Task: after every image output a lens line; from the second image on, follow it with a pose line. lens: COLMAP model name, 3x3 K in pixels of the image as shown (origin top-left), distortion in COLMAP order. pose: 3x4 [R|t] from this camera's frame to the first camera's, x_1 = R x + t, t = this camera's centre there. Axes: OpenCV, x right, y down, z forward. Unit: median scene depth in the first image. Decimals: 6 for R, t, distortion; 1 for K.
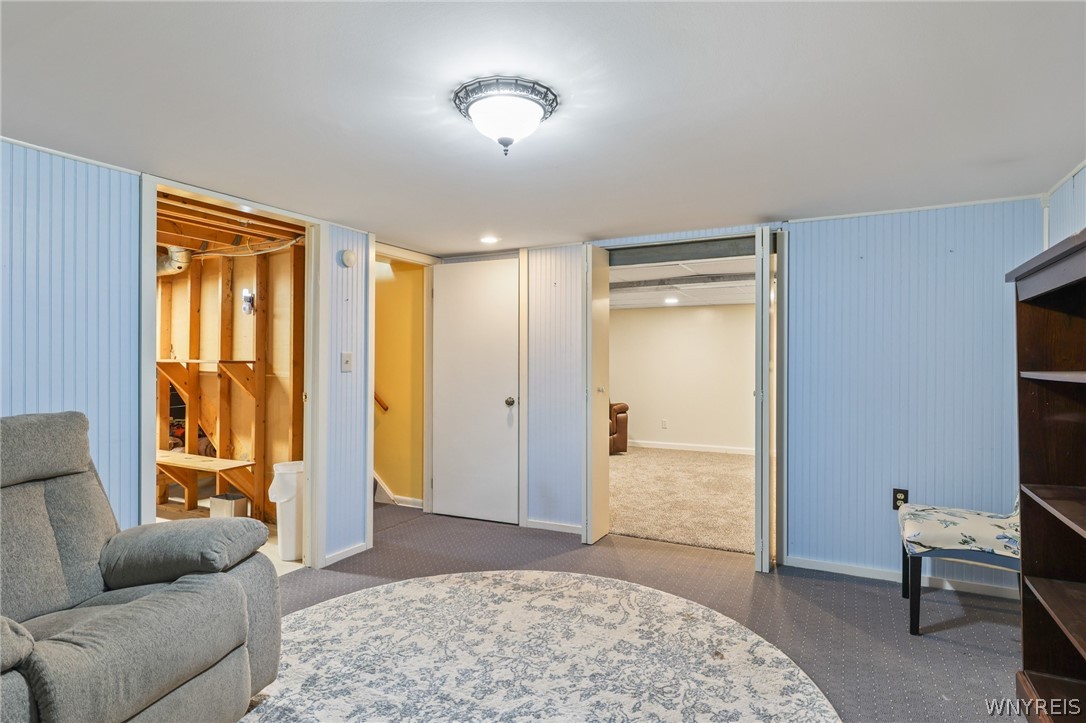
lens RADIAL K [[583.0, 0, 535.8], [0, 583.0, 349.2], [0, 0, 1]] dist [0.002987, 0.001015]
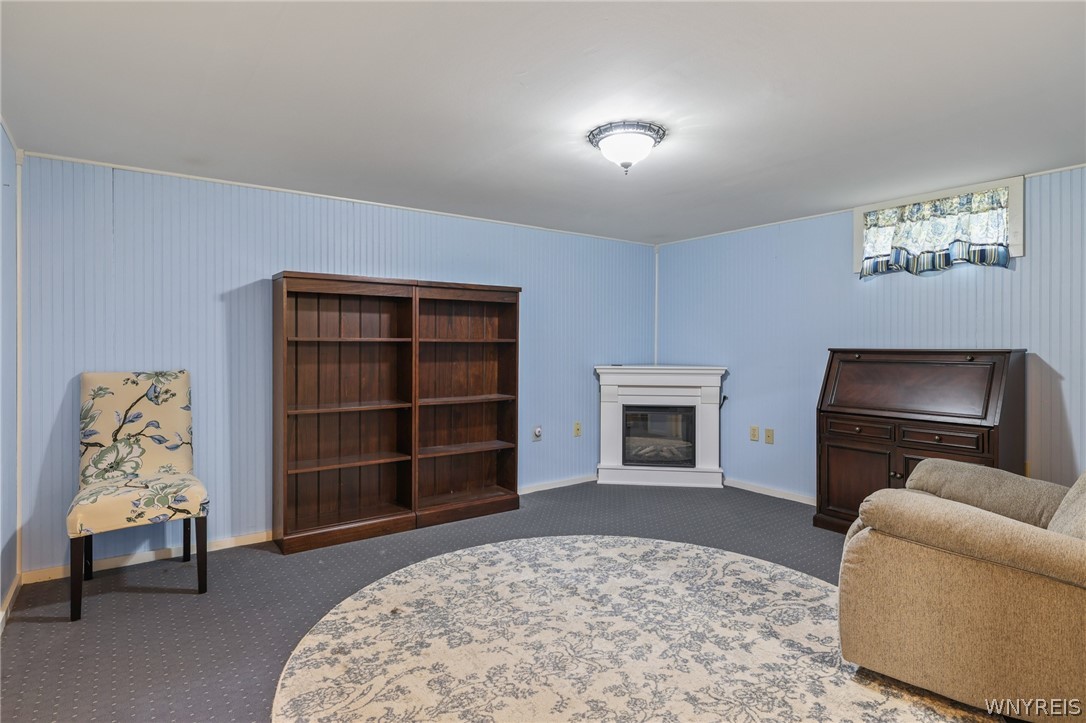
lens RADIAL K [[583.0, 0, 535.8], [0, 583.0, 349.2], [0, 0, 1]] dist [0.002987, 0.001015]
pose [[-0.901986, -0.002061, 0.431760, -0.377823], [-0.009059, 0.999859, -0.014152, 0.078765], [-0.431670, -0.016676, -0.901877, 1.947727]]
